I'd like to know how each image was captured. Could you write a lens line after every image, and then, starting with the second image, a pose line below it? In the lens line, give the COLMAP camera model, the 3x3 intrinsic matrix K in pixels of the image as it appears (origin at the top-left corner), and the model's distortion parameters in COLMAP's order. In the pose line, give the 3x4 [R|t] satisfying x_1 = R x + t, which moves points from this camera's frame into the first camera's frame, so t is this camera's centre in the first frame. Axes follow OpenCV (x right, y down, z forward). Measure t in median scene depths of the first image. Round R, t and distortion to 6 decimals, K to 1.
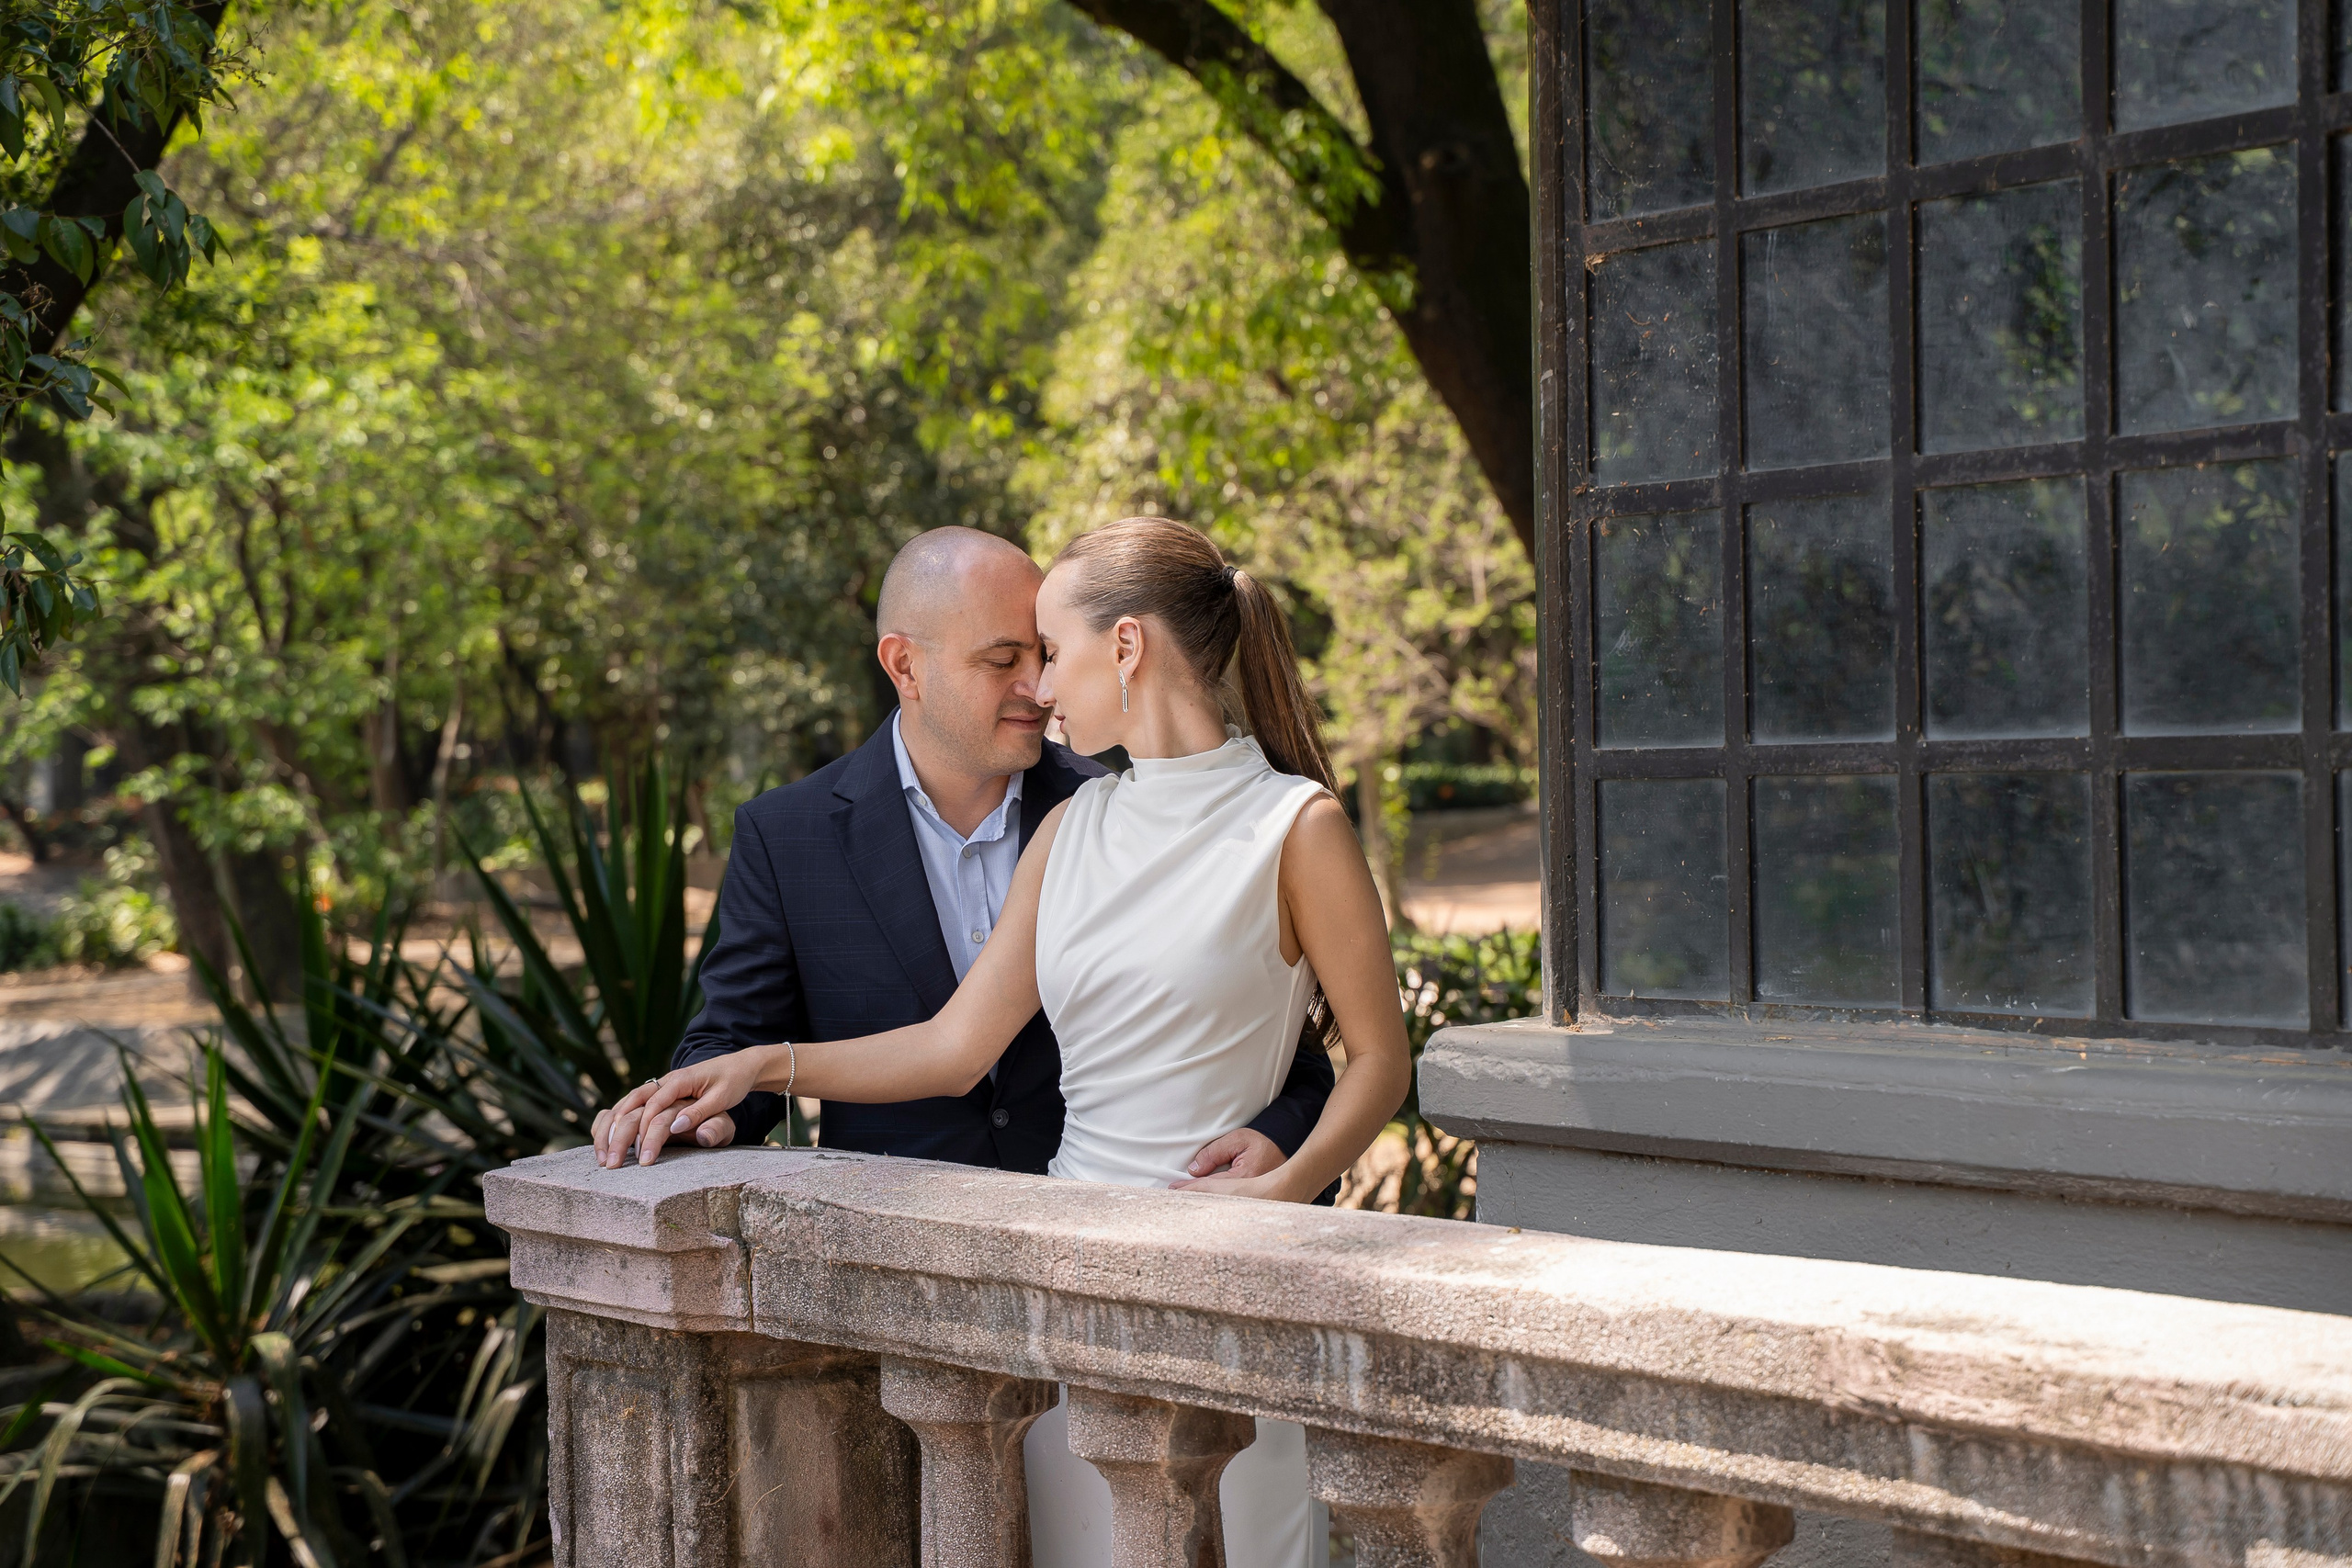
lens RADIAL K [[4932.0, 0, 1176.0], [0, 4932.0, 784.0], [0, 0, 1]] dist [0.256670, 0.535685]
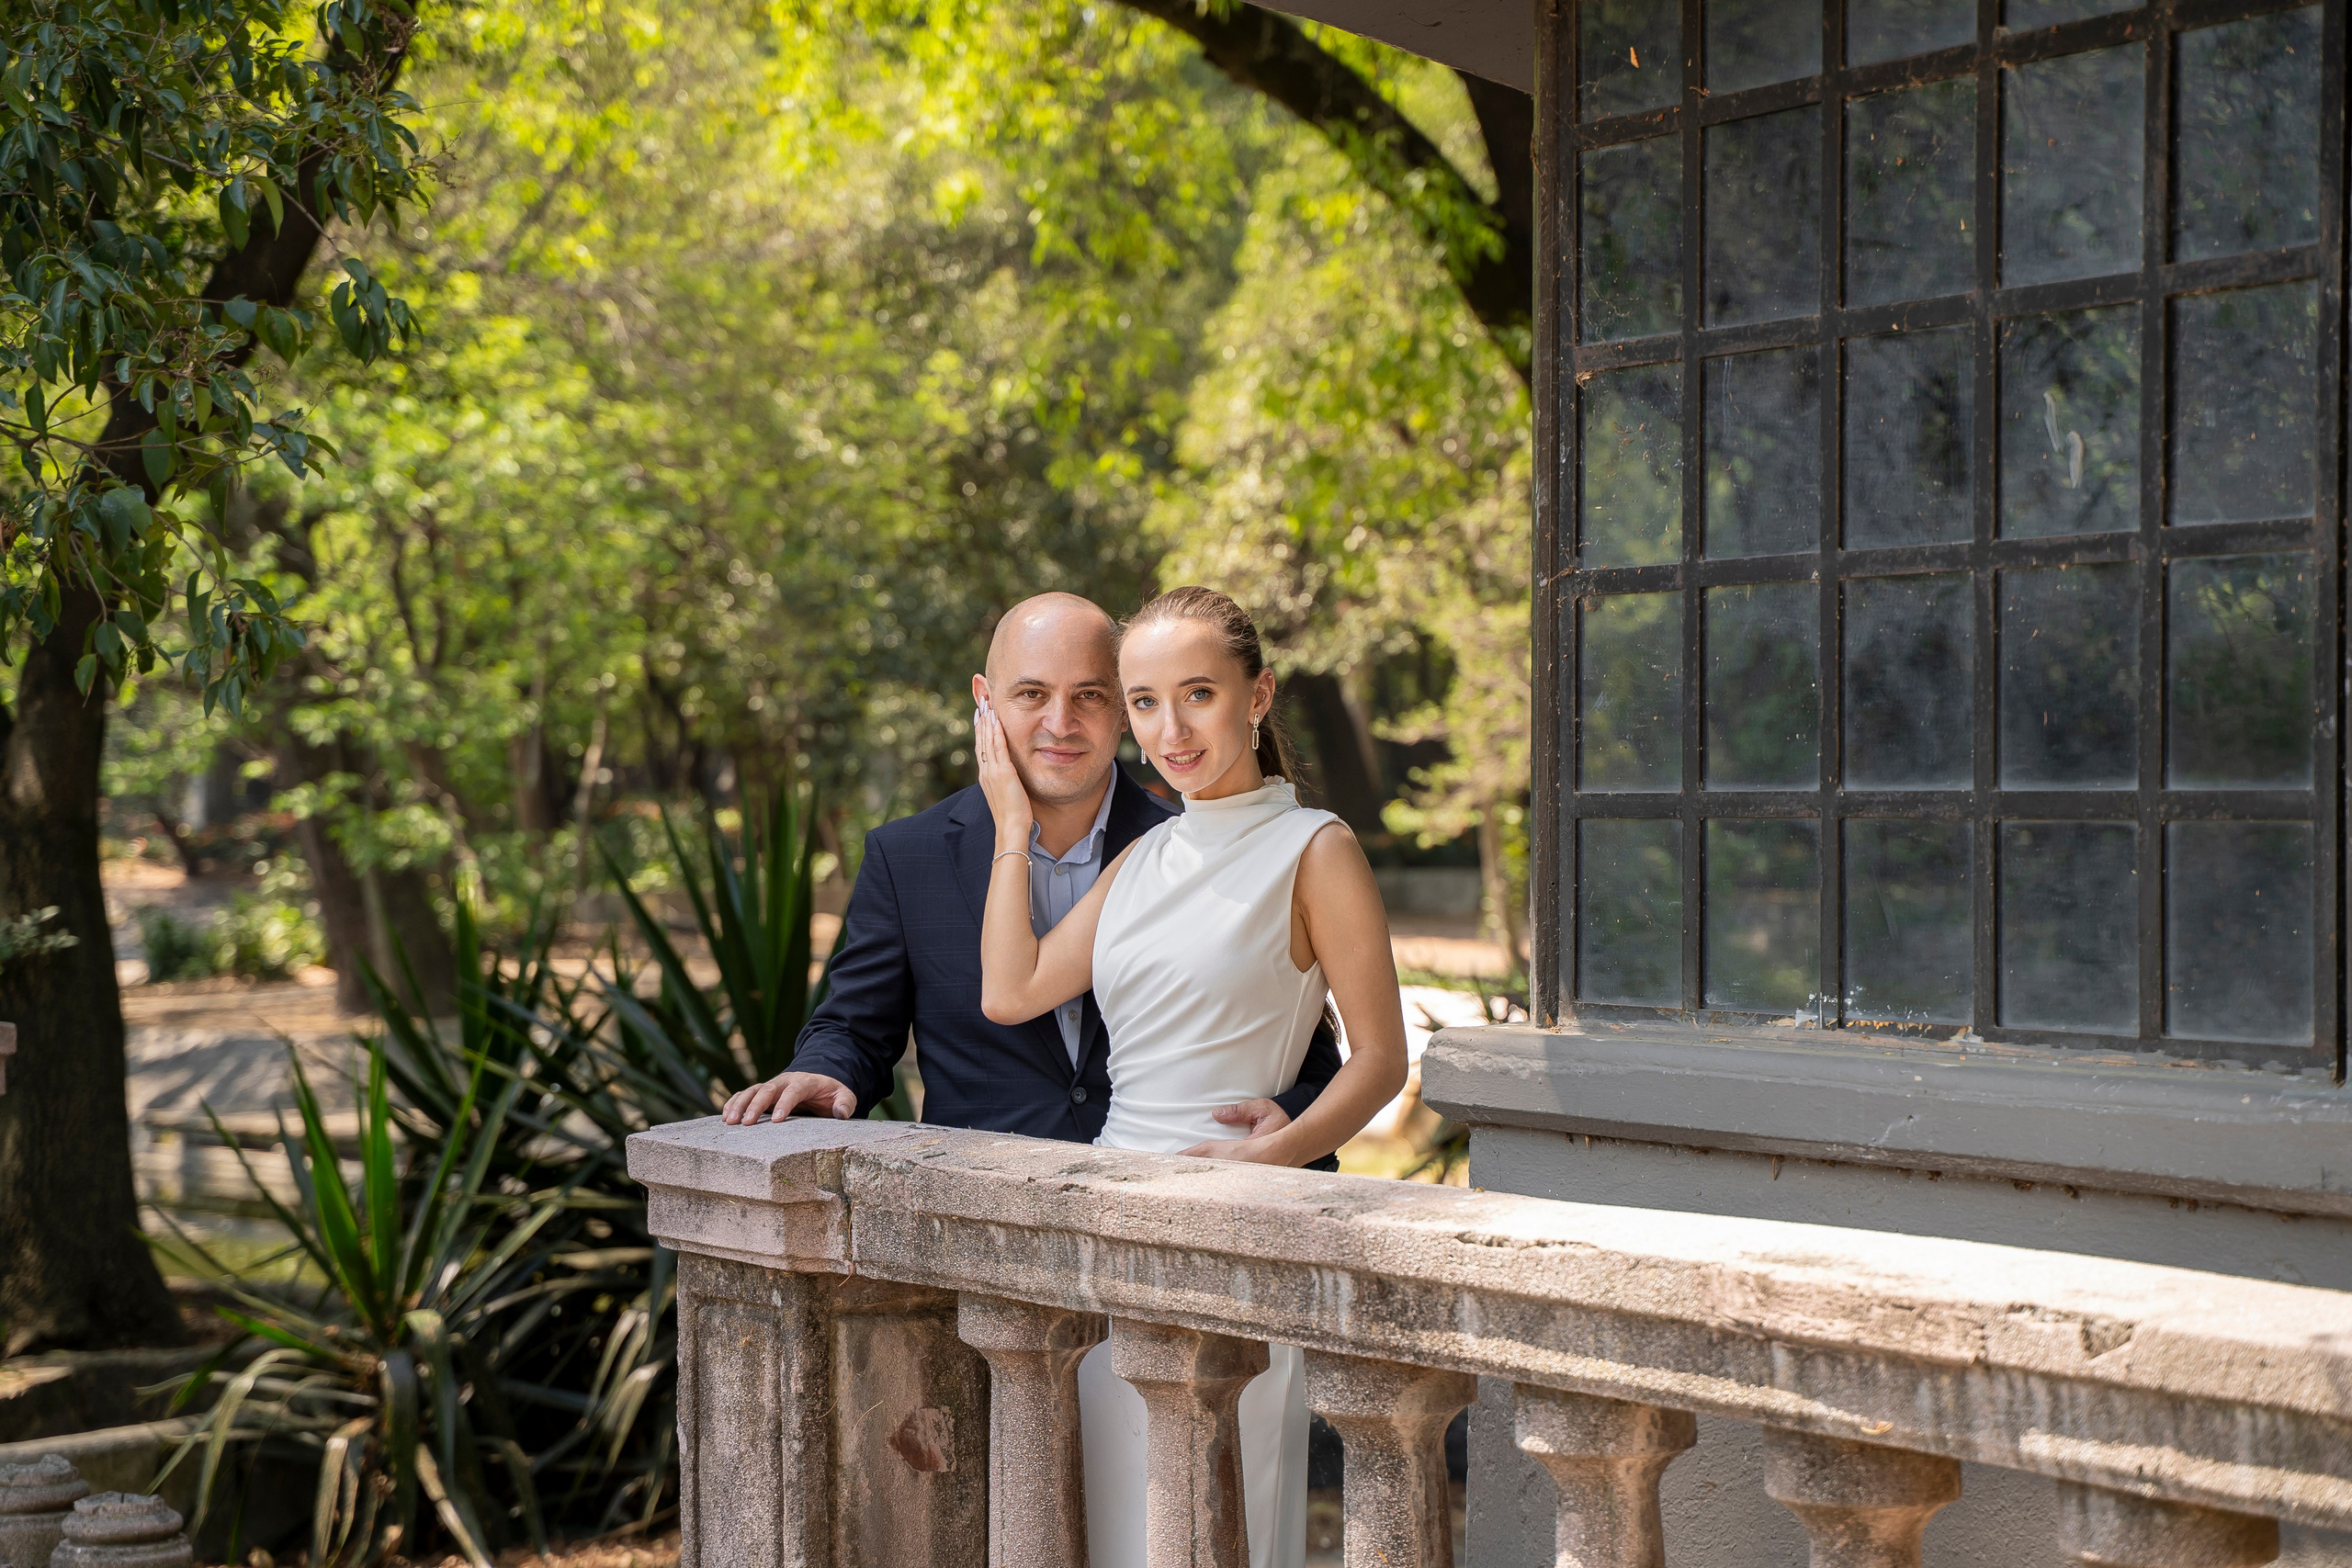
lens RADIAL K [[5218.7, 0, 1176.0], [0, 5218.7, 784.0], [0, 0, 1]] dist [0.313597, -0.234627]
pose [[0.999260, 0.019751, -0.033014, 0.016997], [-0.019999, 0.999774, -0.007204, 0.000988], [0.032864, 0.007858, 0.999429, -0.135456]]
